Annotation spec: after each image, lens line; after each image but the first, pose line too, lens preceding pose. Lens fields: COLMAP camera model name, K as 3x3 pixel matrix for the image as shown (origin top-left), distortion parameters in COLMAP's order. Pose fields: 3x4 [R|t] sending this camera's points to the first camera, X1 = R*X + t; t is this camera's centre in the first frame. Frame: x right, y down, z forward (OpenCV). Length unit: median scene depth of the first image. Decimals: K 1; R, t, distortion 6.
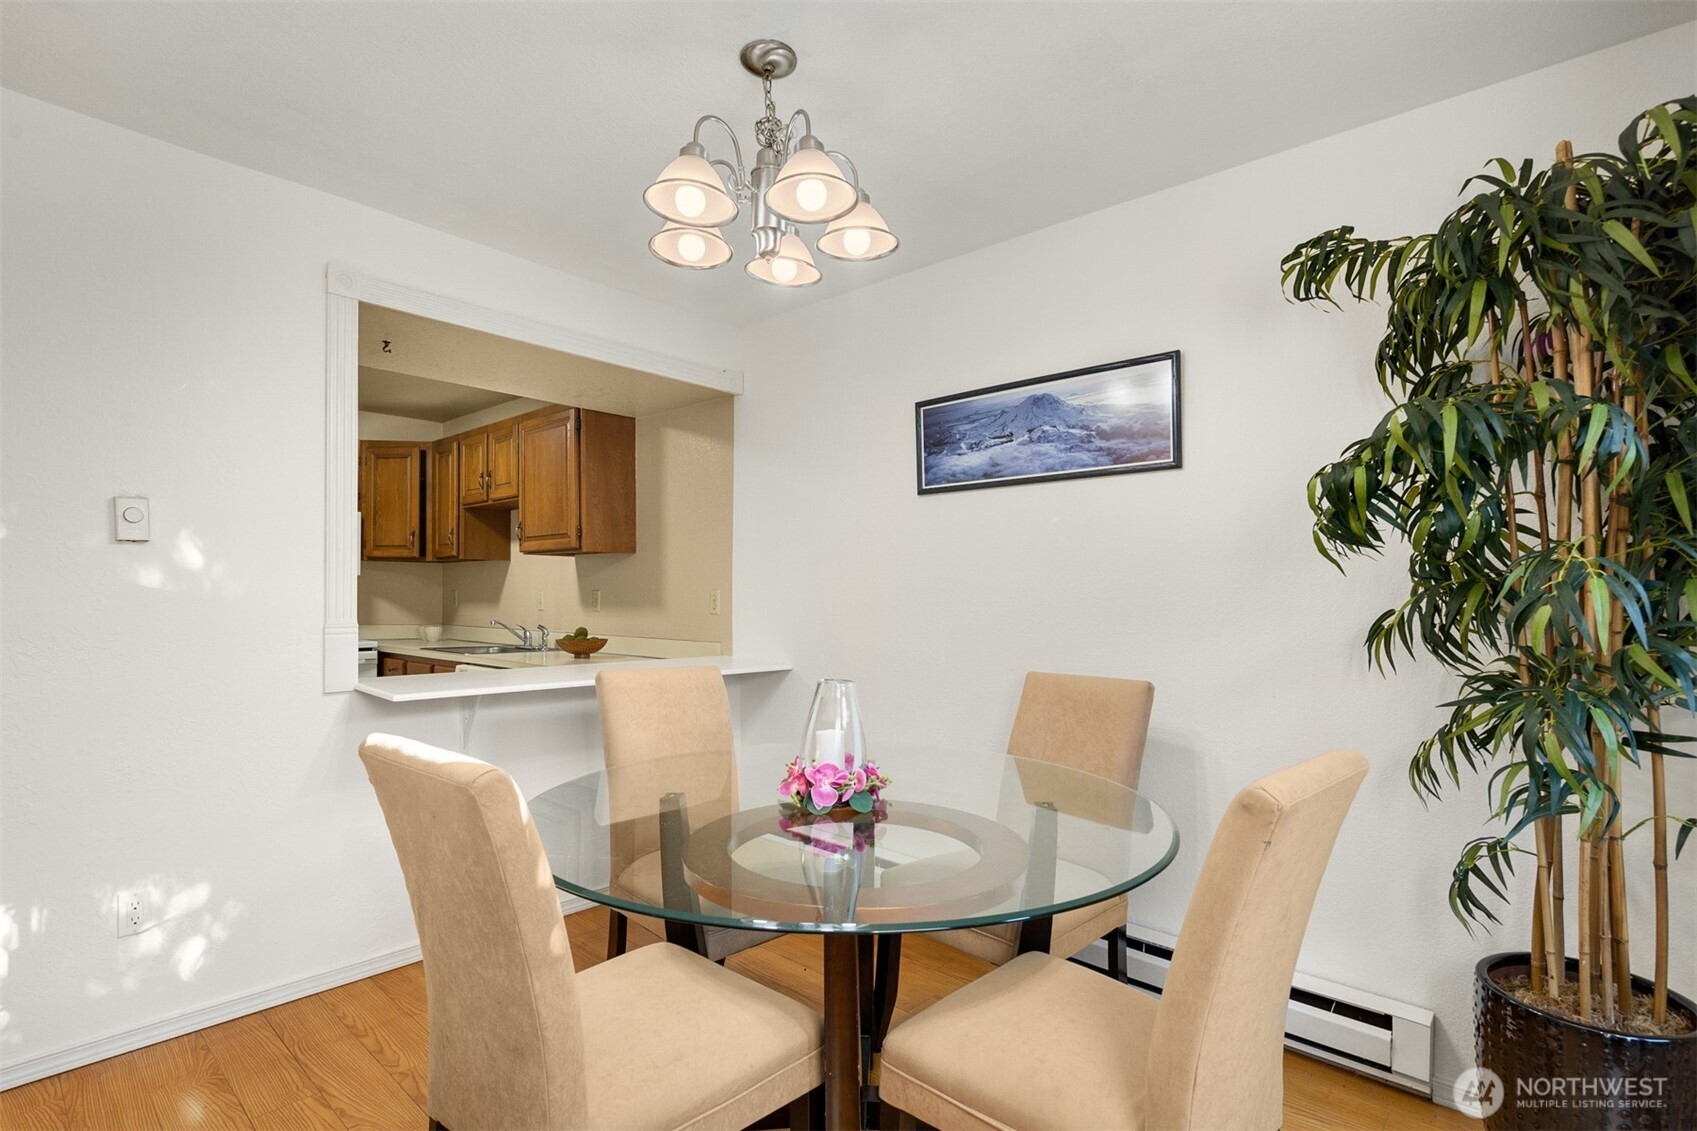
lens RADIAL K [[819.1, 0, 841.9], [0, 819.1, 607.3], [0, 0, 1]] dist [0.004791, -0.005996]
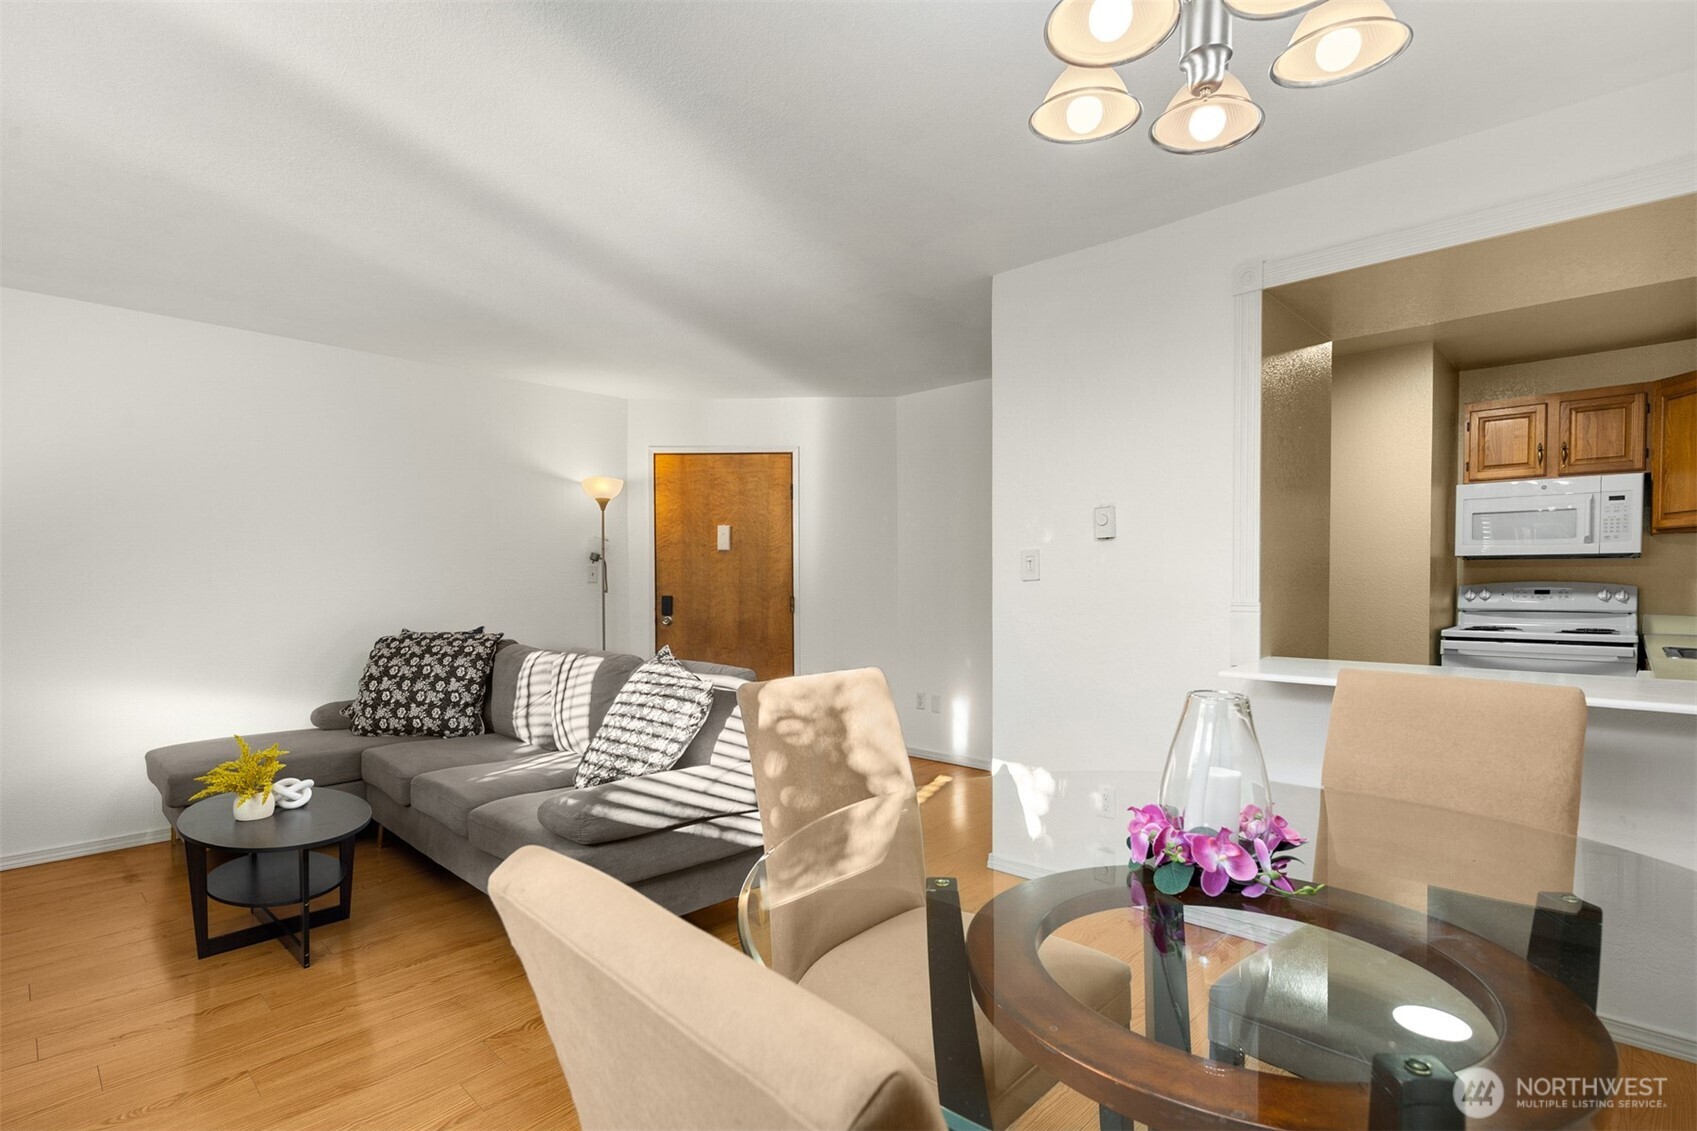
lens RADIAL K [[819.1, 0, 851.6], [0, 819.1, 594.2], [0, 0, 1]] dist [0.004791, -0.005996]
pose [[-0.022692, 0.008710, -0.999705, 0.615461], [-0.012233, 0.999885, 0.008989, 0.009573], [0.999668, 0.012434, -0.022583, 0.685139]]
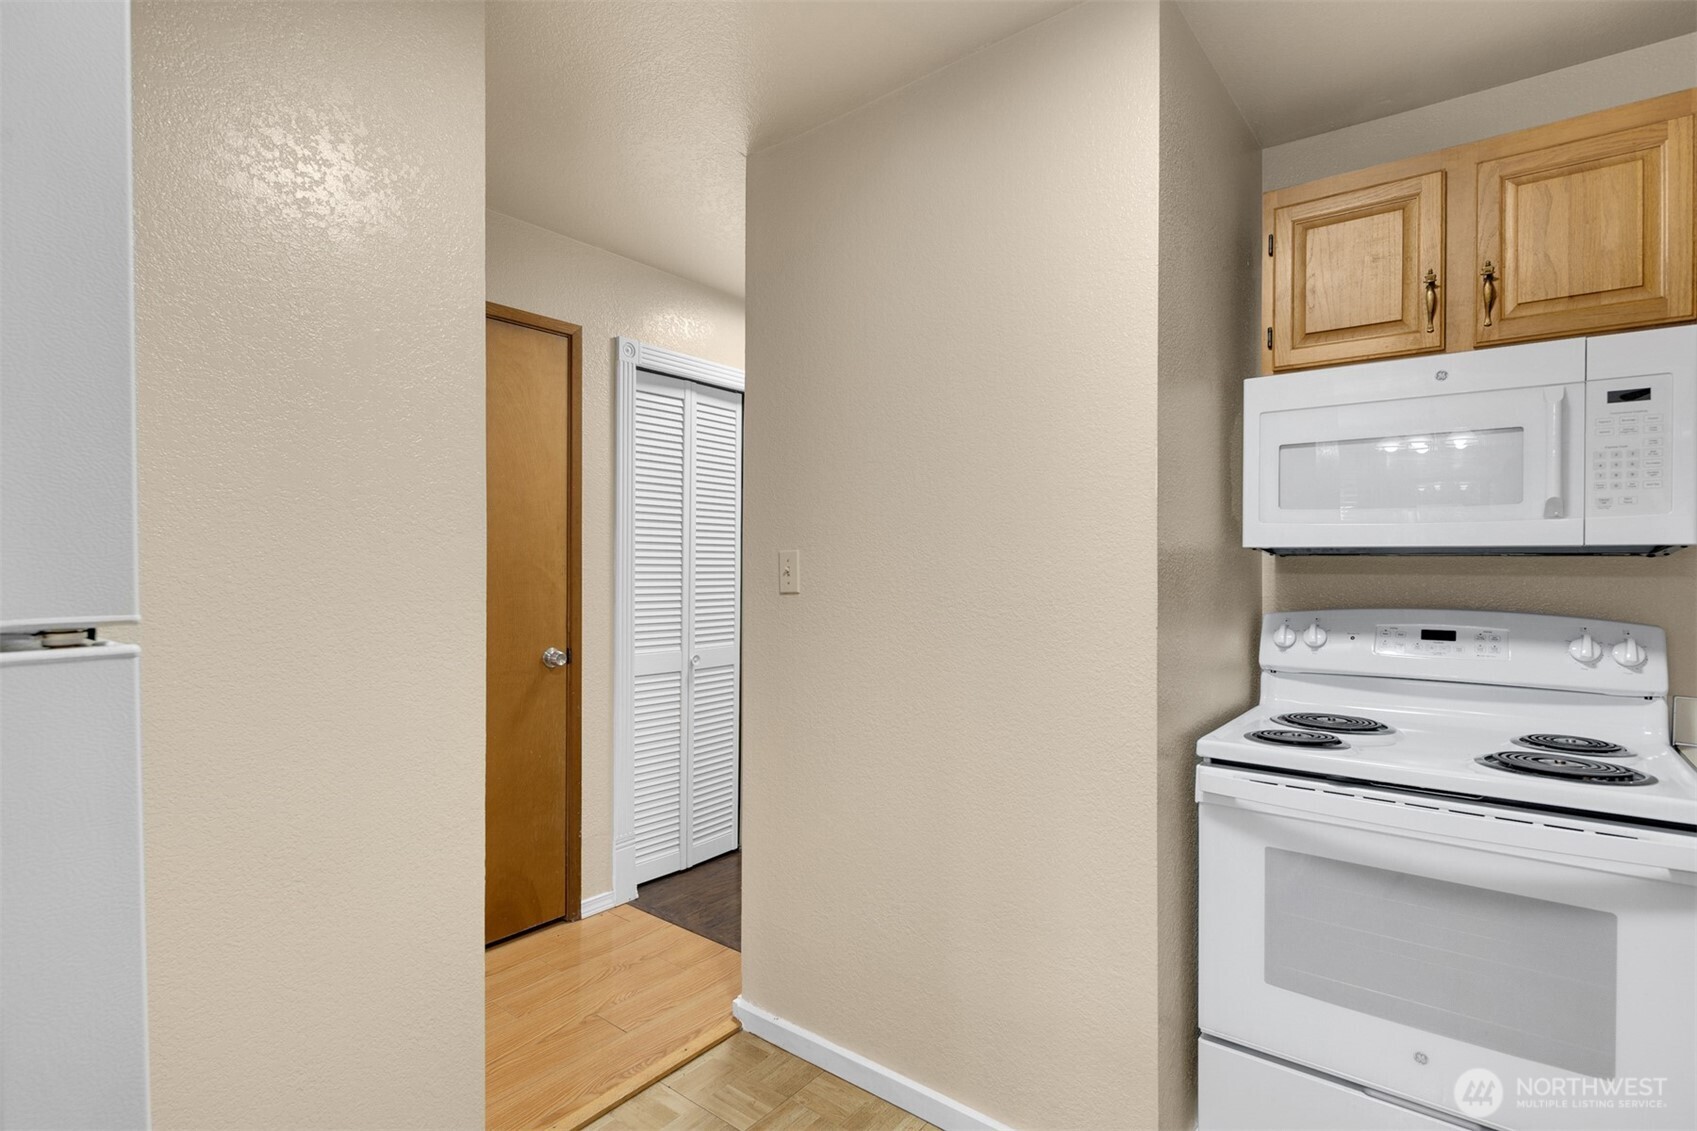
lens RADIAL K [[819.1, 0, 852.9], [0, 819.1, 556.6], [0, 0, 1]] dist [0.004791, -0.005996]
pose [[0.069717, -0.015722, -0.997443, -0.878839], [-0.019130, 0.999671, -0.017094, -0.065779], [0.997383, 0.020273, 0.069393, 1.867553]]
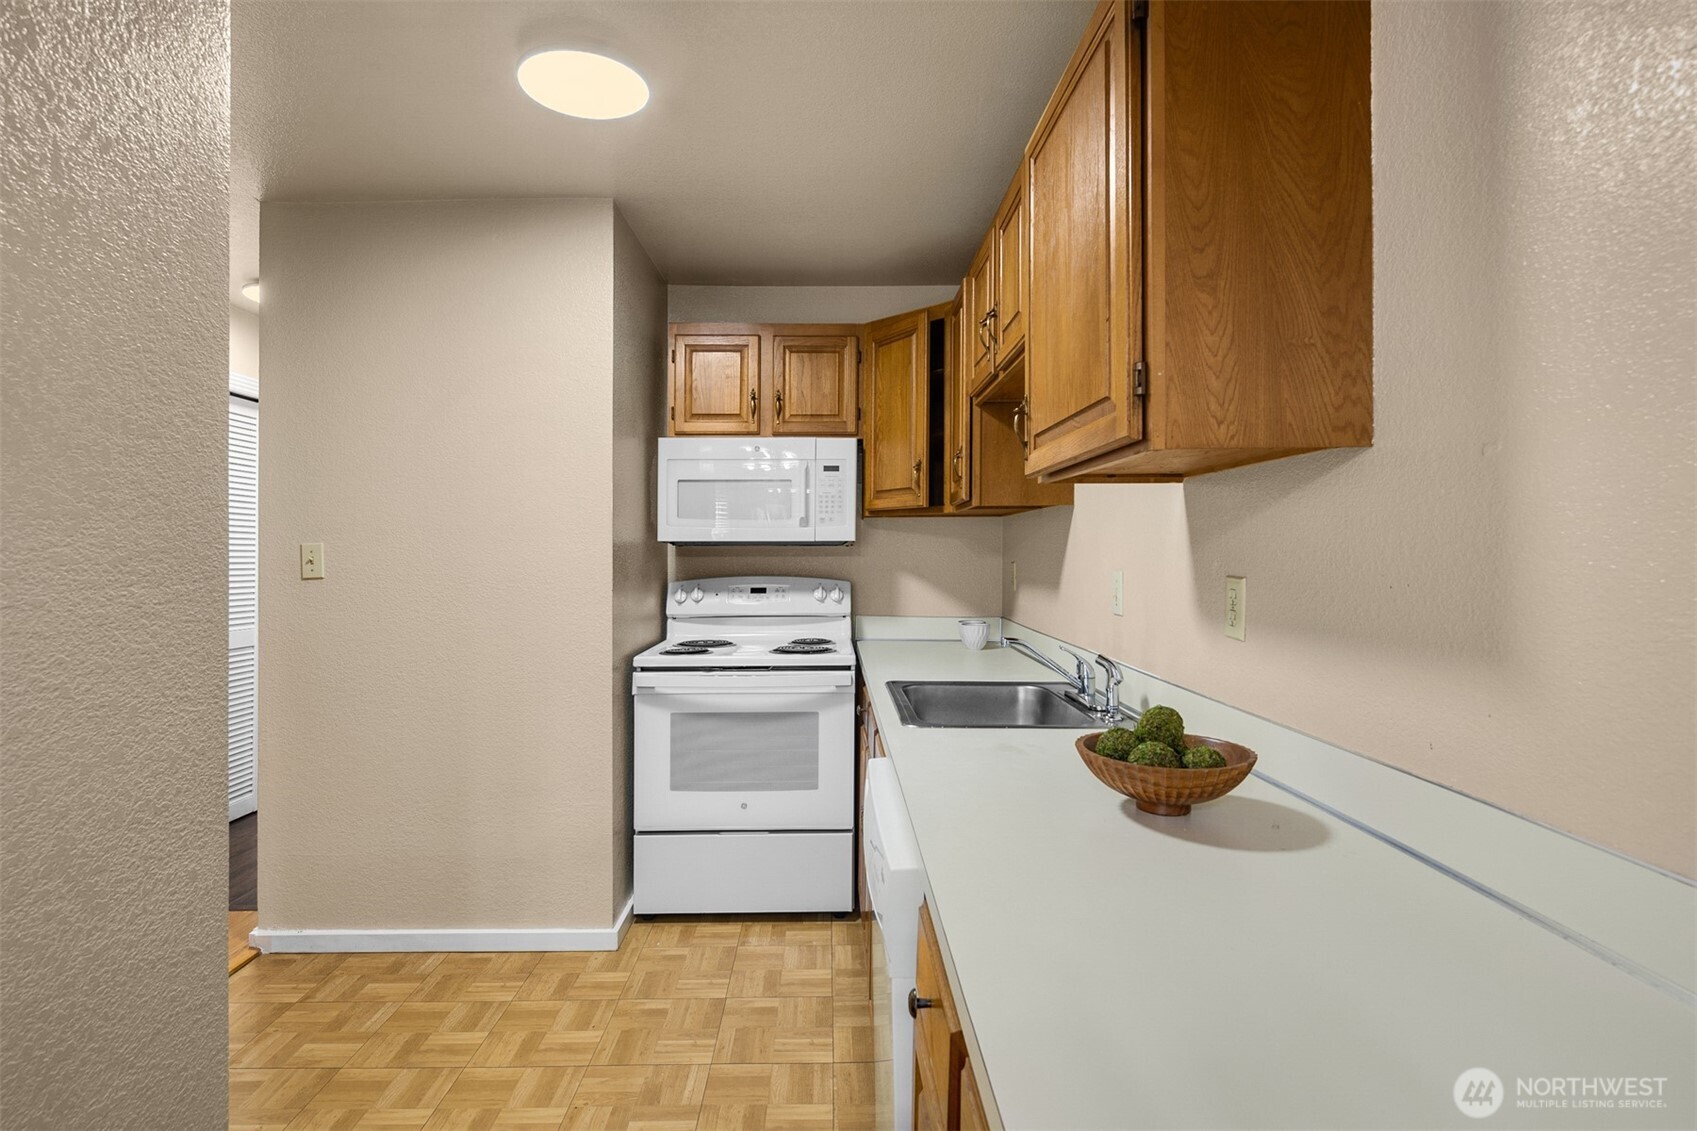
lens RADIAL K [[819.1, 0, 841.7], [0, 819.1, 537.9], [0, 0, 1]] dist [0.004791, -0.005996]
pose [[0.680697, -0.019698, -0.732300, -0.393419], [-0.003301, 0.999546, -0.029955, -0.062085], [0.732558, 0.022807, 0.680323, 1.566596]]
